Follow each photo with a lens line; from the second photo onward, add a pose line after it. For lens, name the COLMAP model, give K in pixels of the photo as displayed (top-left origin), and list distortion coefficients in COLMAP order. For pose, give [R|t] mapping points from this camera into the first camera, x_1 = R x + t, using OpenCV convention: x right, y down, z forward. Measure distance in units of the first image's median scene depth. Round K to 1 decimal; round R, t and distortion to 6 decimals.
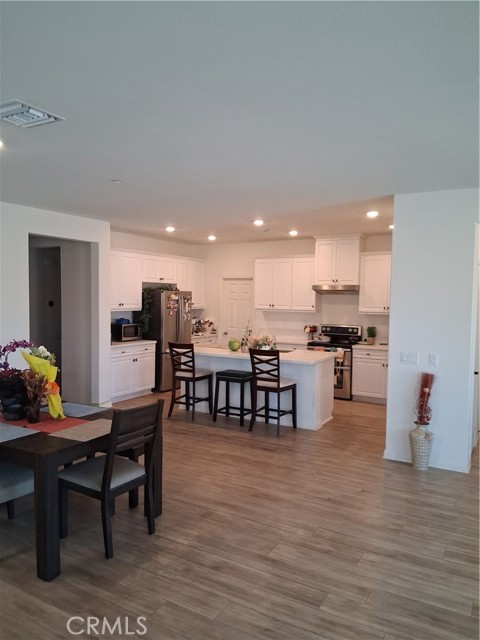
lens RADIAL K [[480.0, 0, 240.0], [0, 480.0, 320.0], [0, 0, 1]] dist [0.045788, 0.000537]
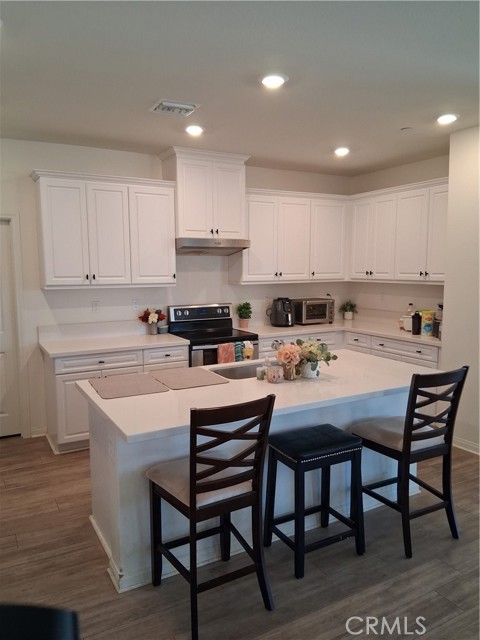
lens RADIAL K [[479.9, 0, 240.0], [0, 479.9, 320.0], [0, 0, 1]] dist [0.024072, -0.004429]
pose [[0.501996, -0.114556, 0.857249, -0.312906], [0.051718, 0.993391, 0.102464, -0.031759], [-0.863322, -0.007101, 0.504603, 0.673964]]
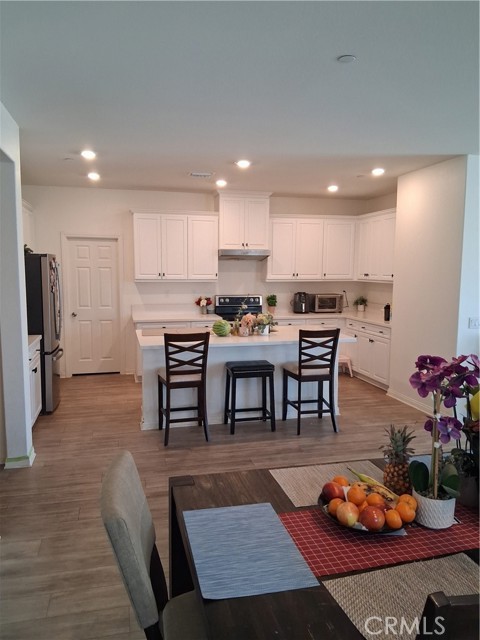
lens RADIAL K [[480.0, 0, 240.0], [0, 480.0, 320.0], [0, 0, 1]] dist [0.045788, 0.000537]
pose [[0.713802, -0.086124, 0.695032, -0.431702], [0.037131, 0.995668, 0.085244, -0.020110], [-0.699363, -0.035040, 0.713907, 0.378209]]
